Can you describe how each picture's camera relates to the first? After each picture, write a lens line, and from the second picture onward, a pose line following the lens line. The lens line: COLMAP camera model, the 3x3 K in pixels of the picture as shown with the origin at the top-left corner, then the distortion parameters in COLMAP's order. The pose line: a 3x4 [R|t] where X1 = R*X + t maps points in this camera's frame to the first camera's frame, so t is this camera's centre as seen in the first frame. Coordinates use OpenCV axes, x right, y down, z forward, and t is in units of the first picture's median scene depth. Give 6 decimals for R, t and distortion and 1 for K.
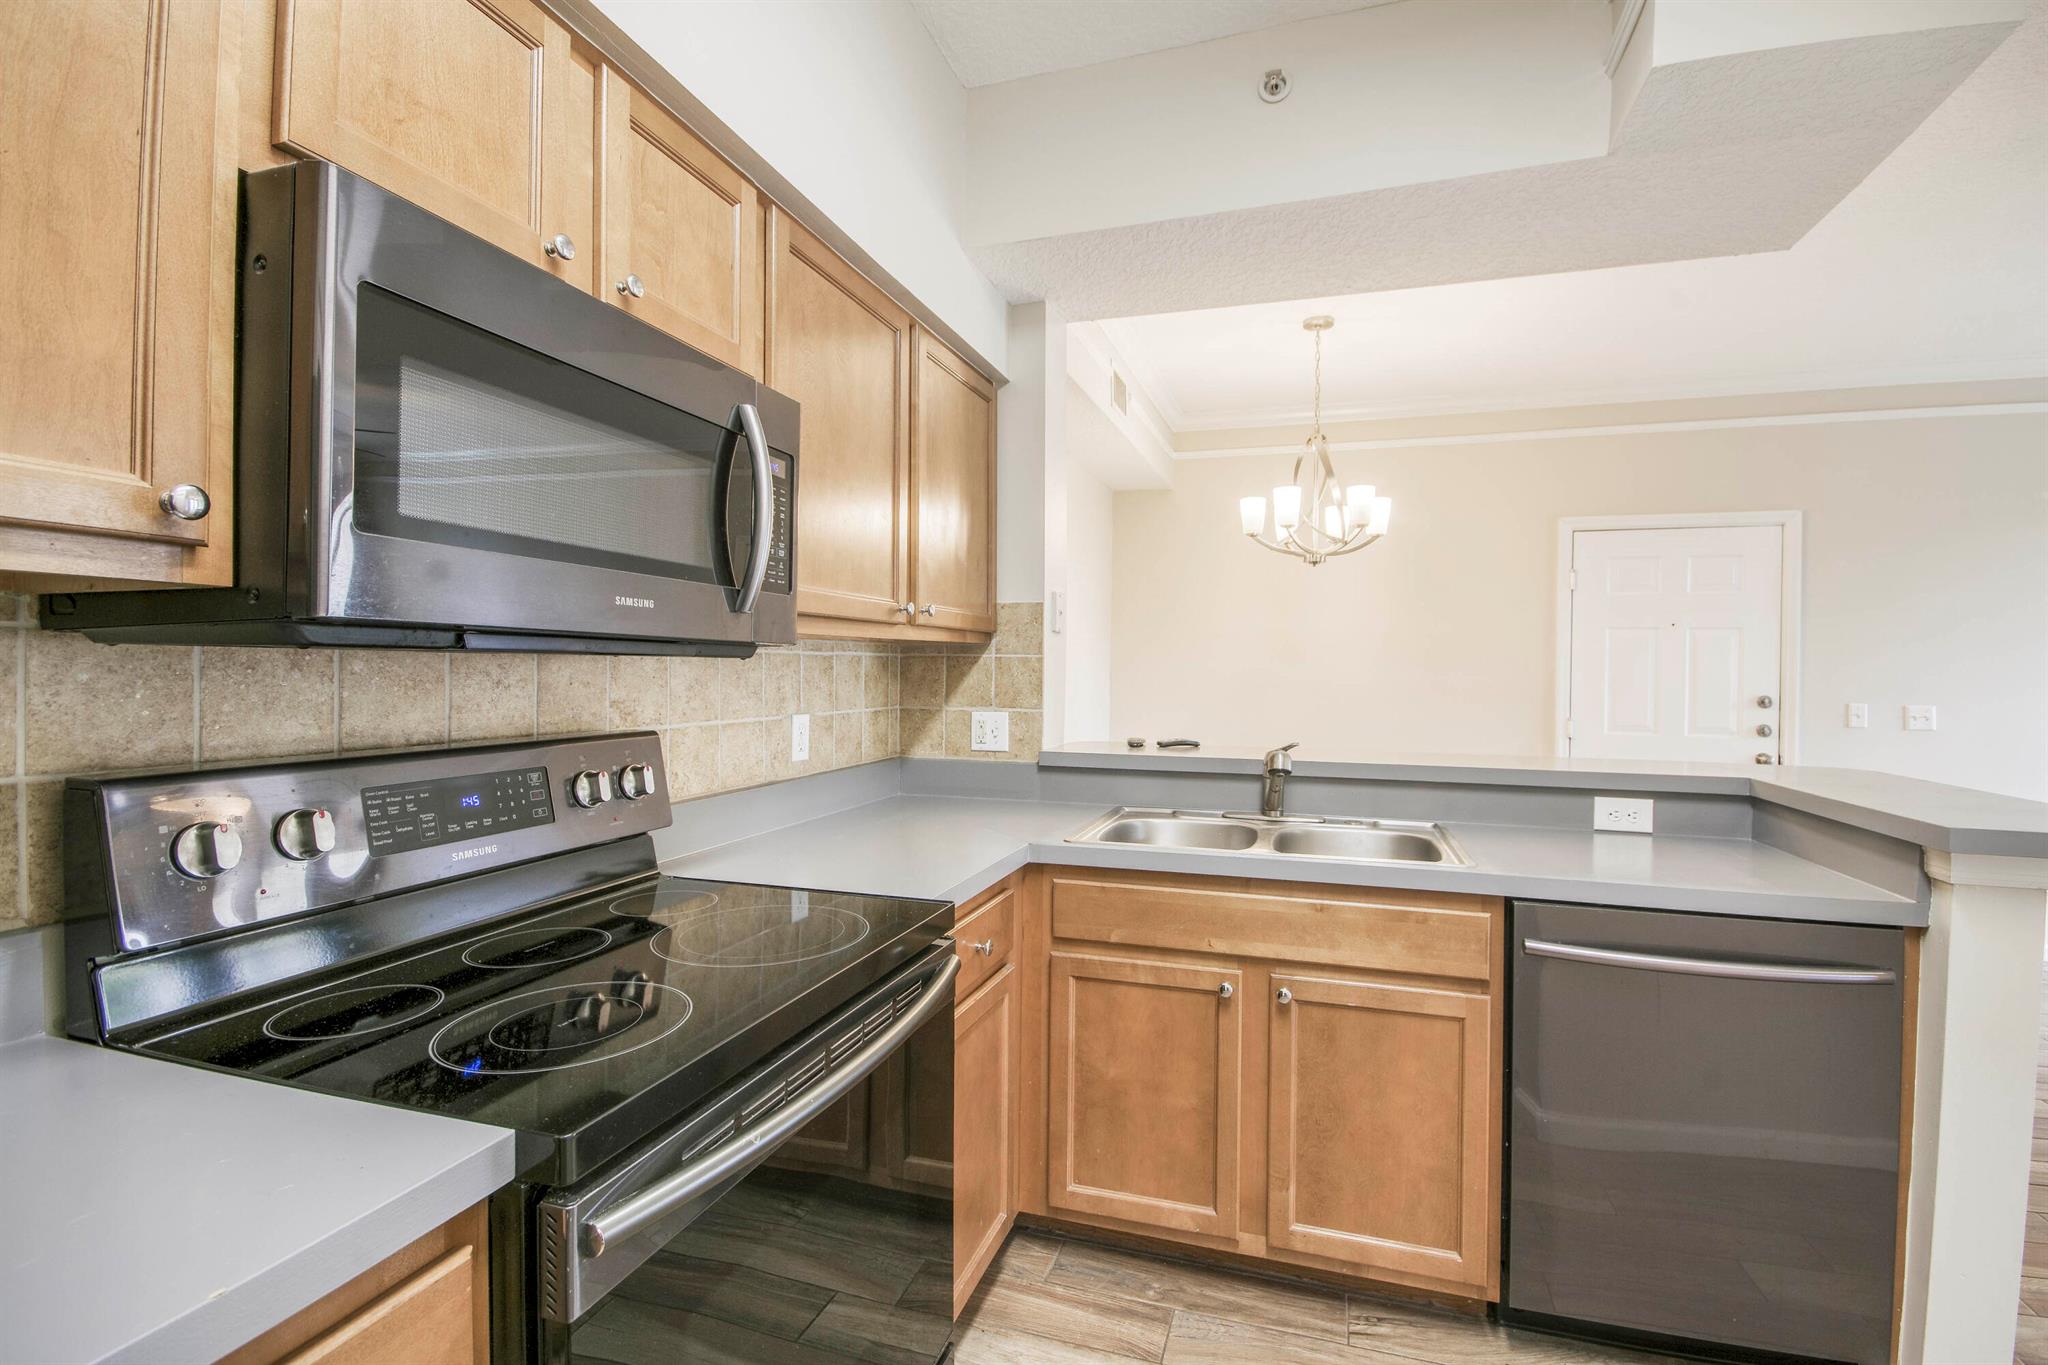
lens RADIAL K [[913.3, 0, 1043.8], [0, 913.3, 680.6], [0, 0, 1]] dist [0.001139, -0.001283]
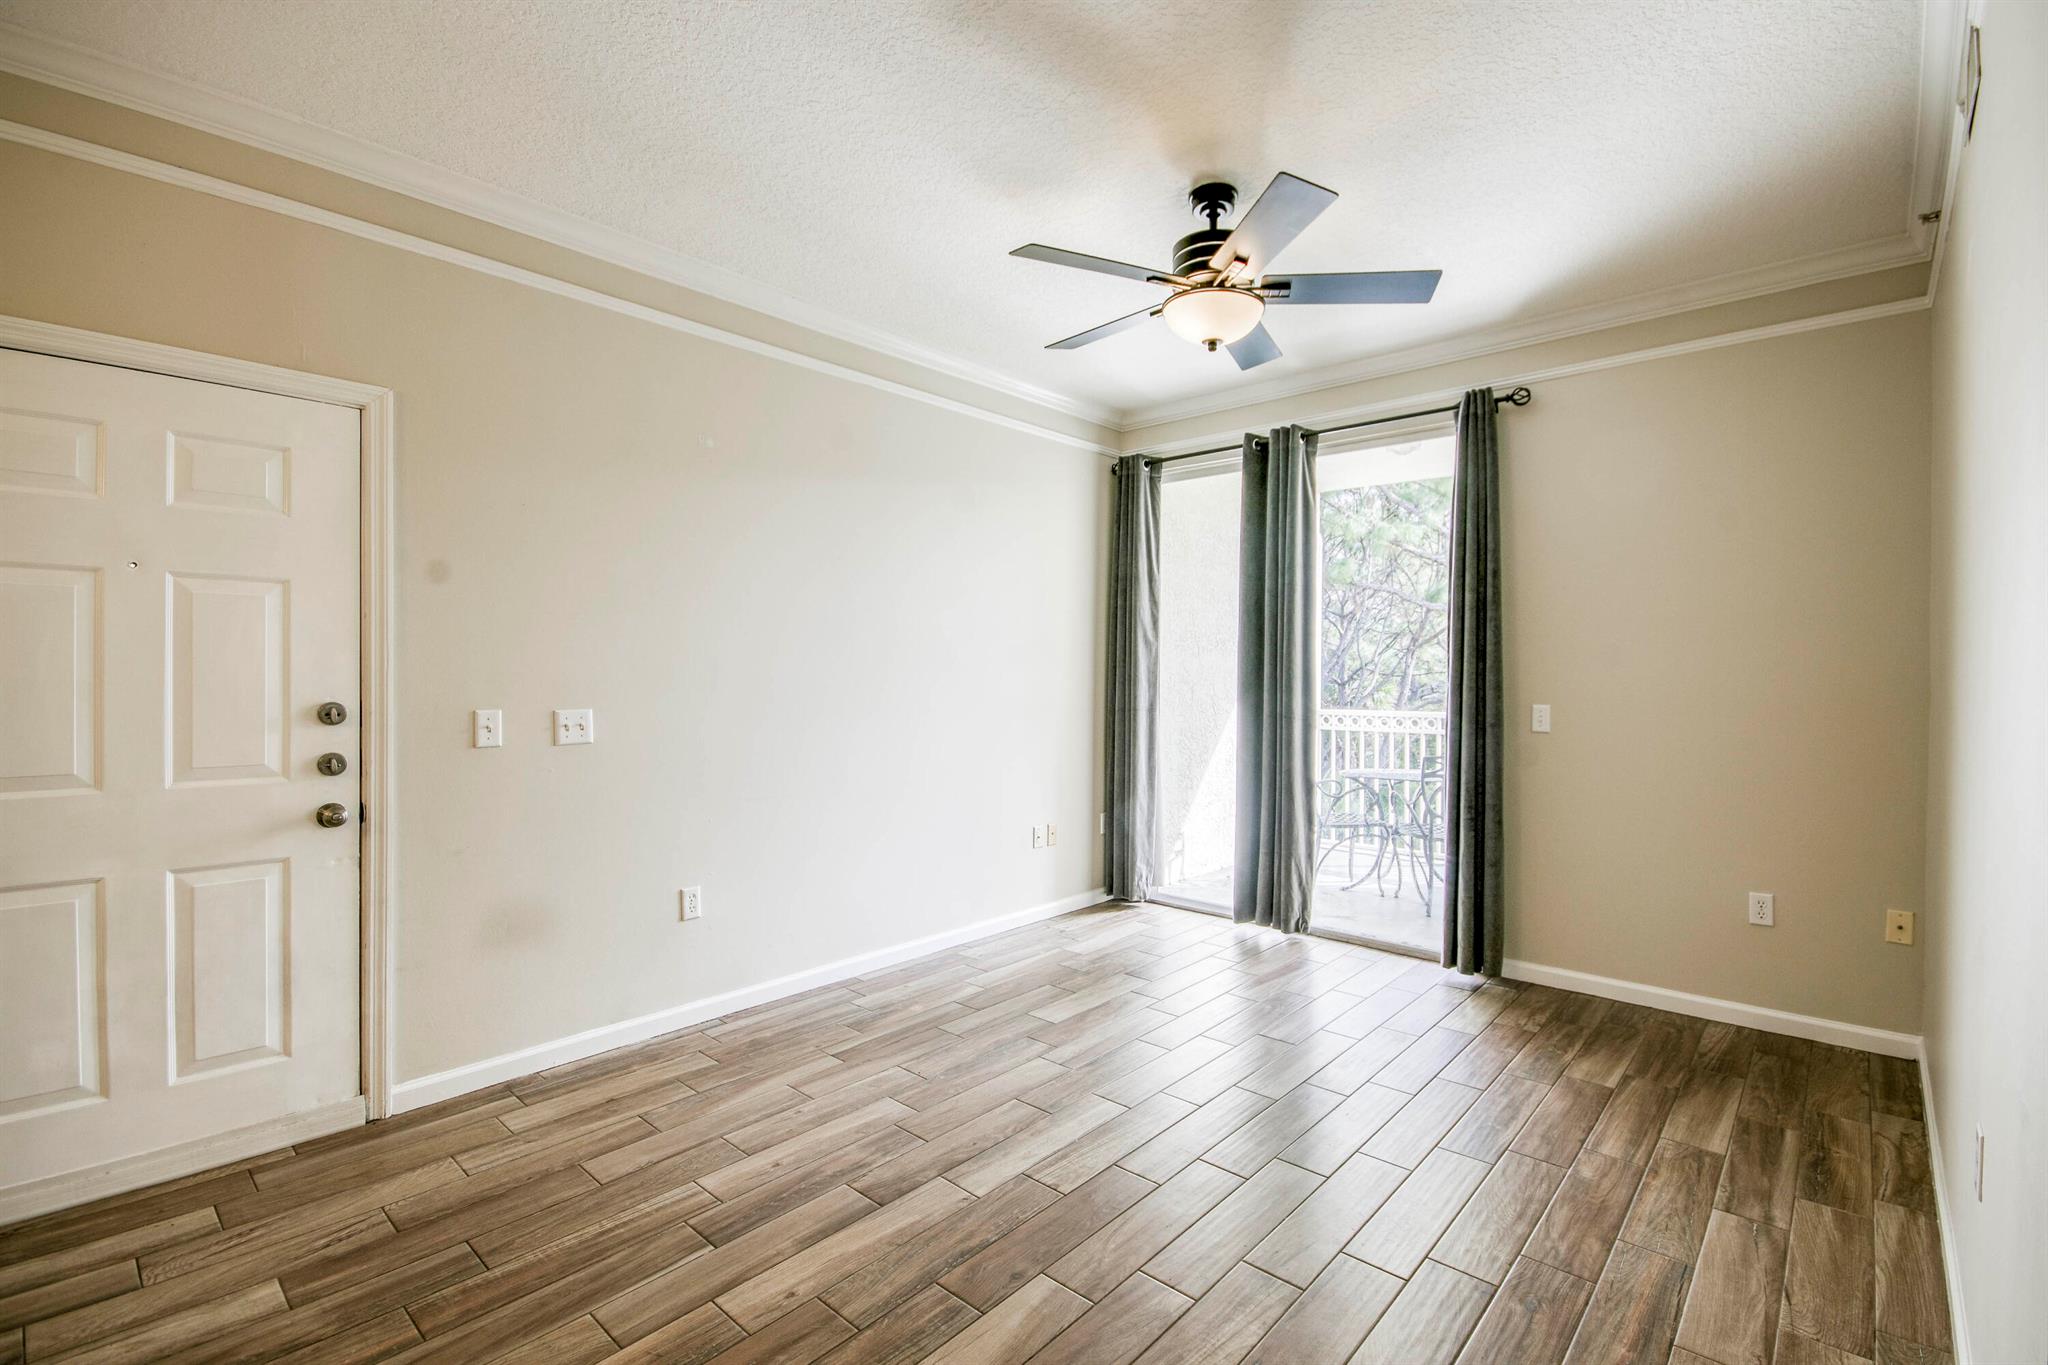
lens RADIAL K [[913.3, 0, 1055.8], [0, 913.3, 672.9], [0, 0, 1]] dist [0.001139, -0.001283]
pose [[0.422025, -0.006124, 0.906563, 0.883866], [0.005178, 0.999977, 0.004344, -0.003877], [-0.906569, 0.002860, 0.422047, 0.671283]]
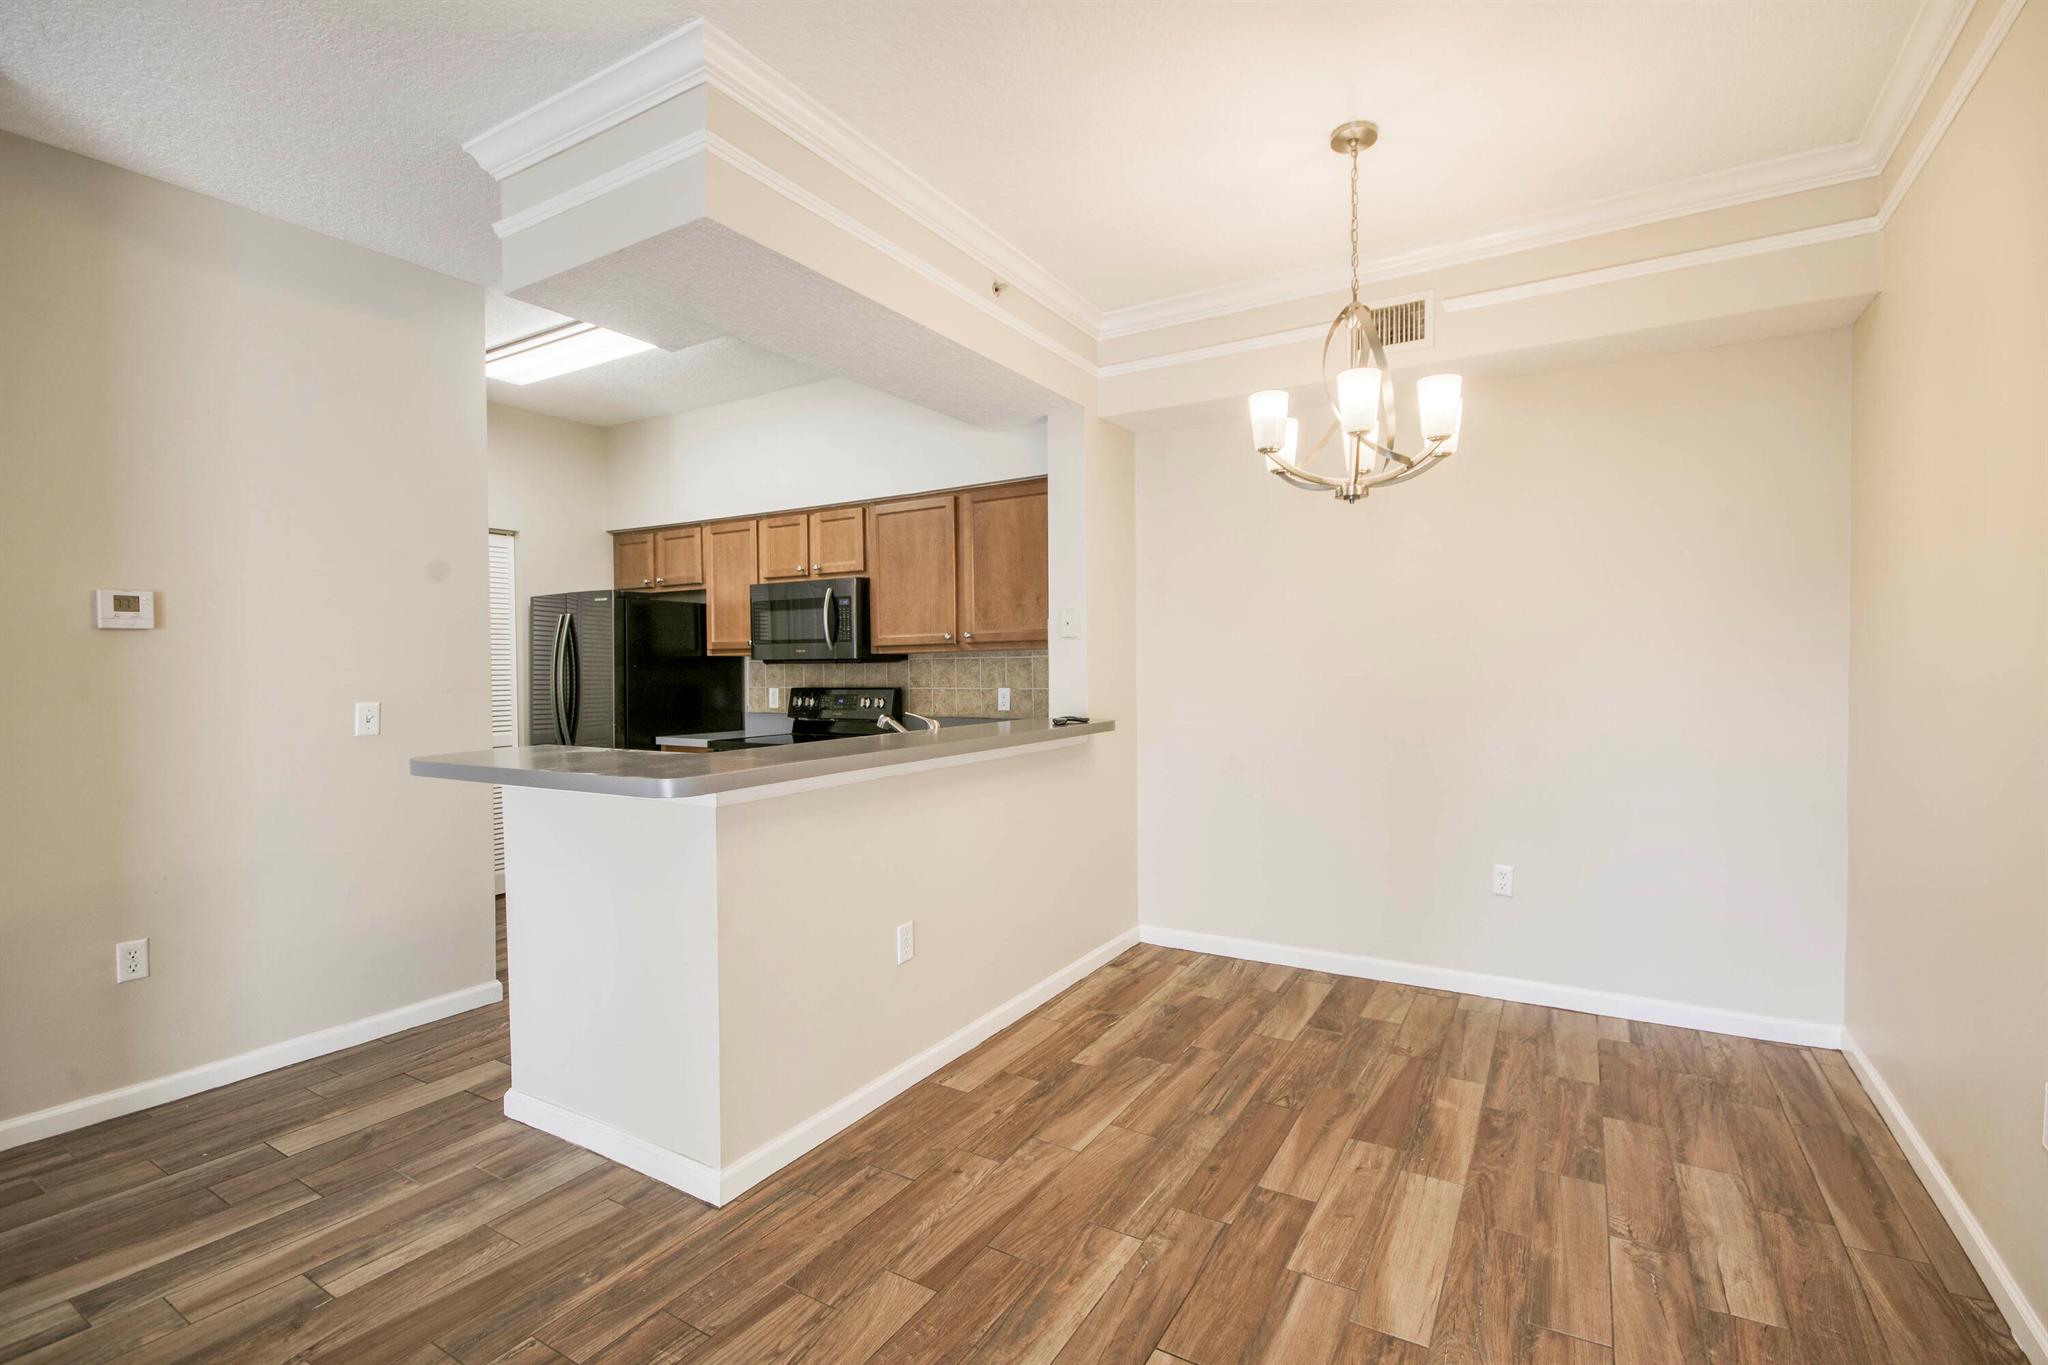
lens RADIAL K [[913.3, 0, 1057.6], [0, 913.3, 672.2], [0, 0, 1]] dist [0.001139, -0.001283]
pose [[-0.236728, 0.002078, -0.971574, 1.663073], [-0.001326, 0.999996, 0.002462, -0.002439], [0.971575, 0.001871, -0.236724, 1.586922]]
